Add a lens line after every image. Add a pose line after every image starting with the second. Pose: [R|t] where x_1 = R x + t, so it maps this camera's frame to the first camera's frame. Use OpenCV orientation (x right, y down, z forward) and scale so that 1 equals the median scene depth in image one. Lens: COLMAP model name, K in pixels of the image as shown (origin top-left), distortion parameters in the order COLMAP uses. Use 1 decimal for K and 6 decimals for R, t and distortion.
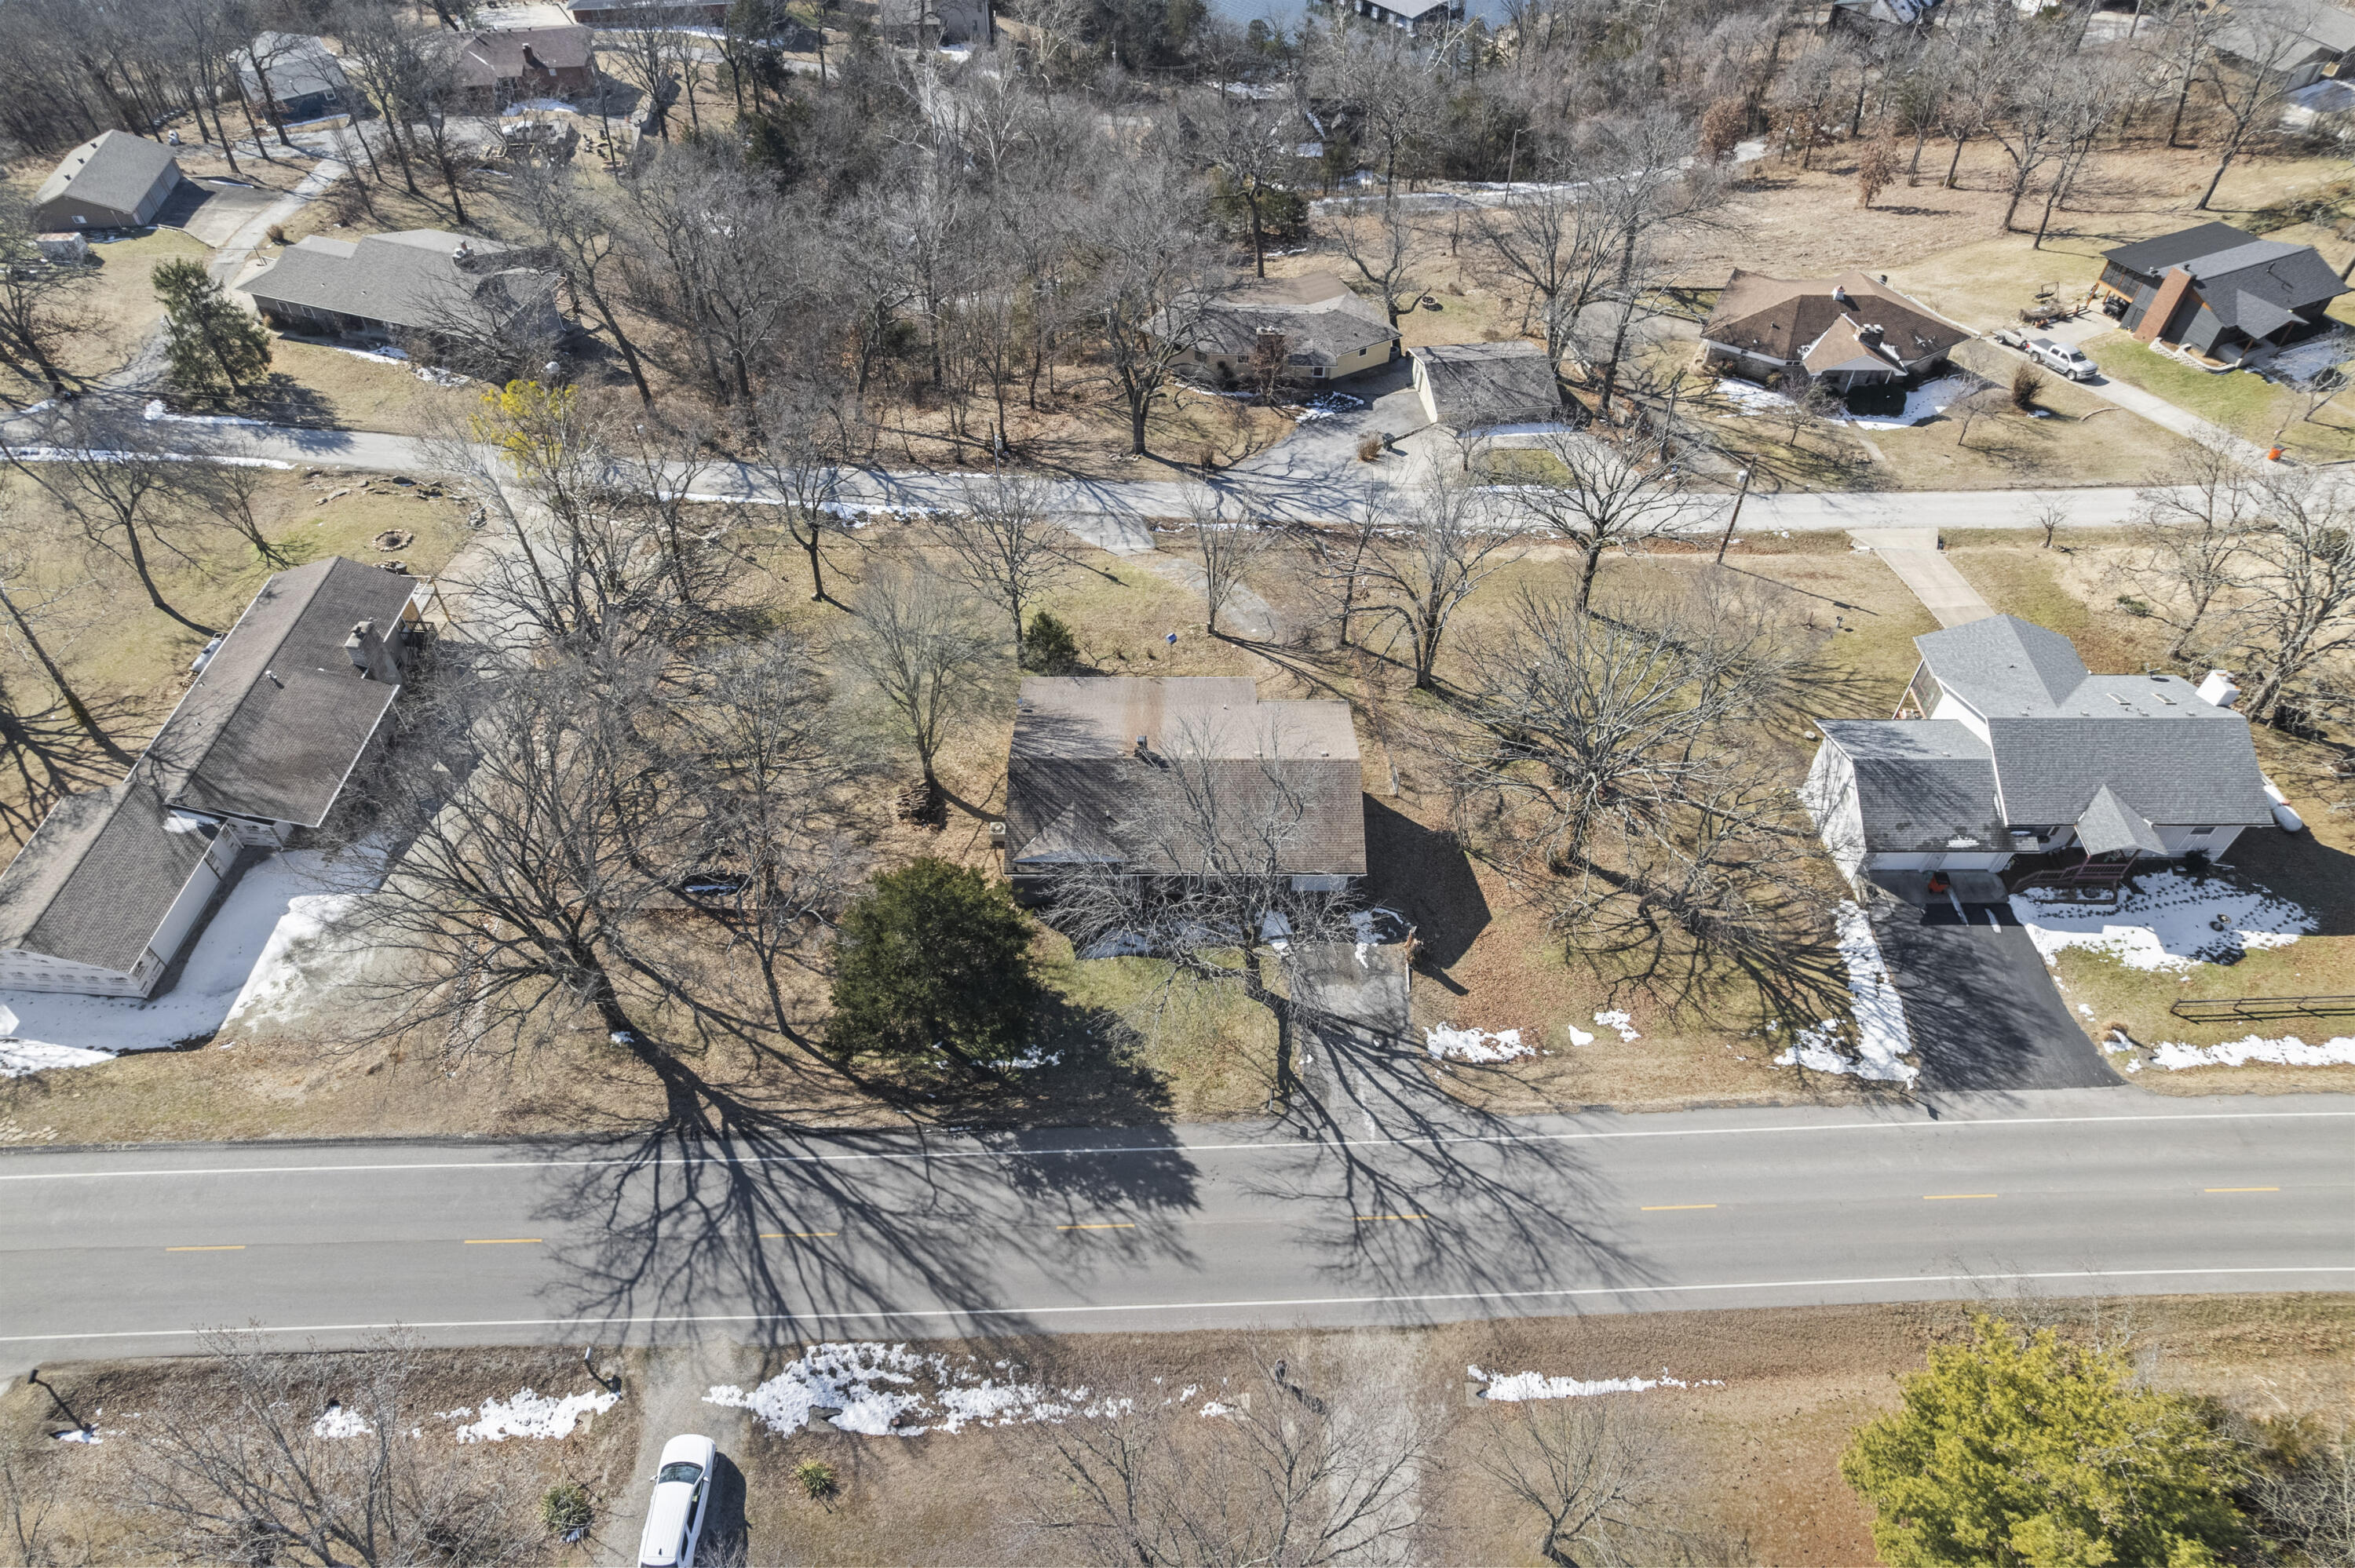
lens RADIAL K [[1534.1, 0, 1177.5], [0, 1534.1, 784.0], [0, 0, 1]] dist [-0.091689, 0.093543]
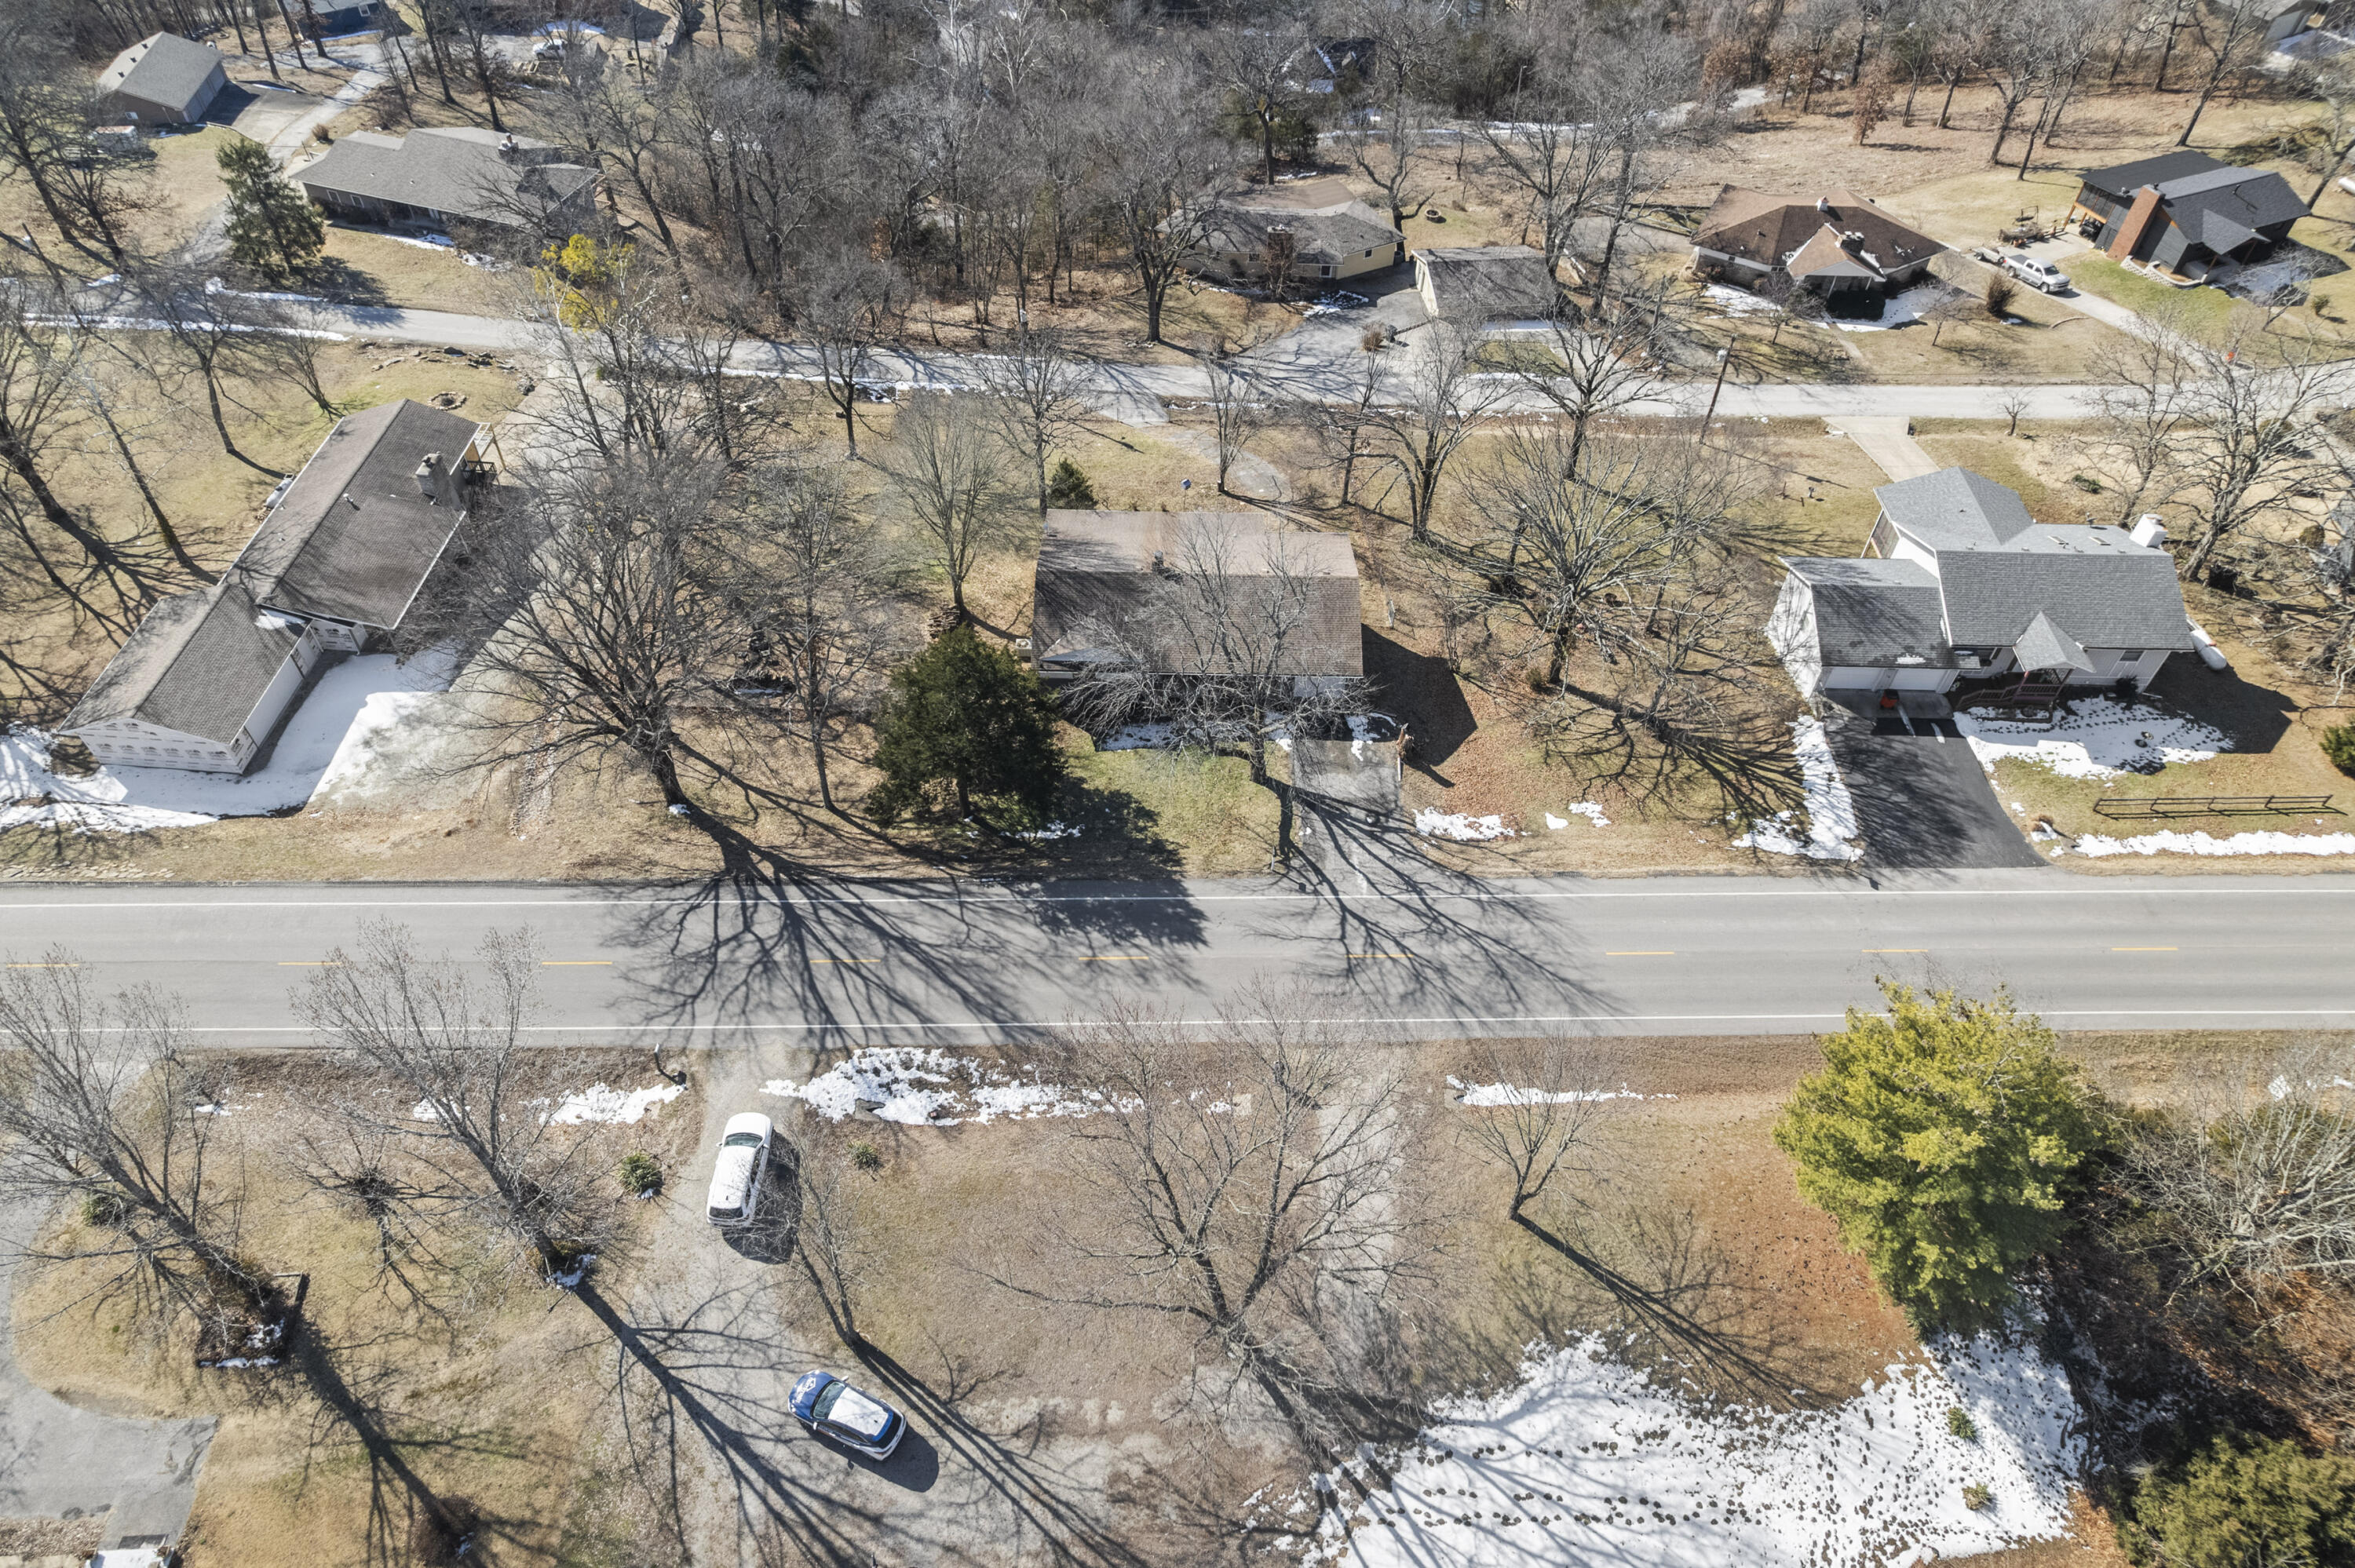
lens RADIAL K [[1541.9, 0, 1180.9], [0, 1541.9, 746.6], [0, 0, 1]] dist [-0.087694, 0.089878]
pose [[0.999861, 0.016463, 0.002553, -0.007775], [-0.016458, 0.999863, -0.001748, 0.106529], [-0.002582, 0.001706, 0.999995, -0.092277]]
